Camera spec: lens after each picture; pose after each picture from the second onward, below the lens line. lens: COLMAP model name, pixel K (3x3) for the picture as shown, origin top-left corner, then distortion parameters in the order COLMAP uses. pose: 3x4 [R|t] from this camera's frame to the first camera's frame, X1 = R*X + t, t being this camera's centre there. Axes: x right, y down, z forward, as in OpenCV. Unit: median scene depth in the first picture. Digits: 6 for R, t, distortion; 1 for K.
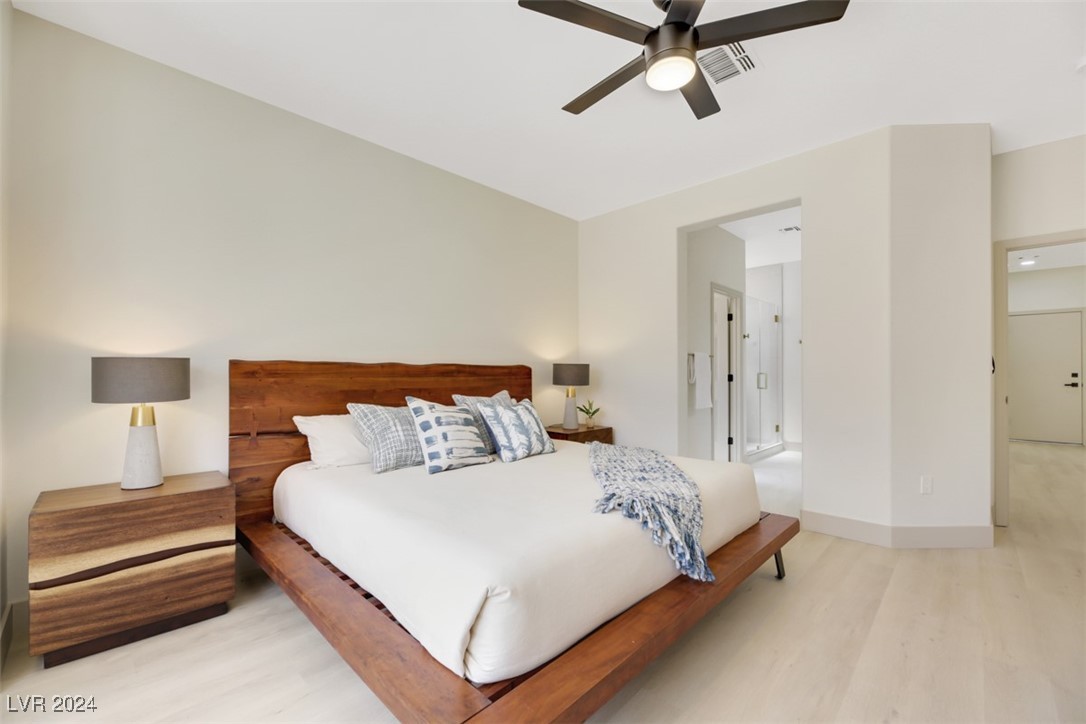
lens RADIAL K [[450.9, 0, 546.7], [0, 450.9, 365.8], [0, 0, 1]] dist [0.000157, -0.000670]
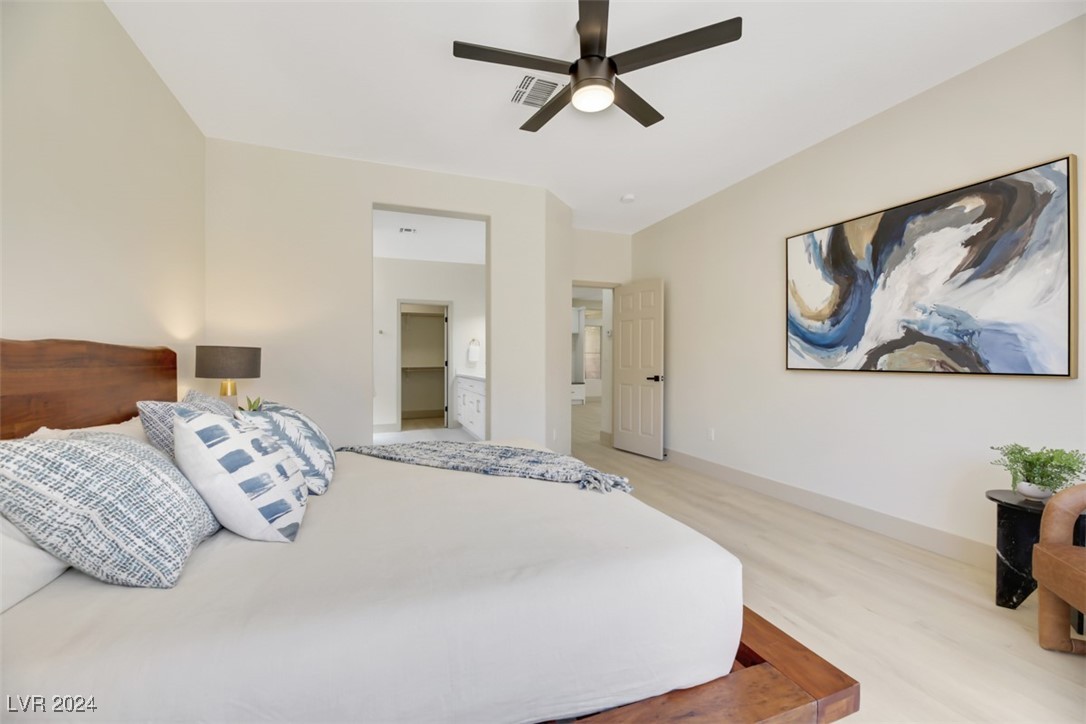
lens RADIAL K [[443.6, 0, 543.9], [0, 443.6, 361.2], [0, 0, 1]] dist [-0.002298, -0.001377]
pose [[0.418616, -0.000666, 0.908163, -0.378859], [-0.013865, 0.999878, 0.007125, 0.006190], [-0.908058, -0.015575, 0.418556, 0.298349]]
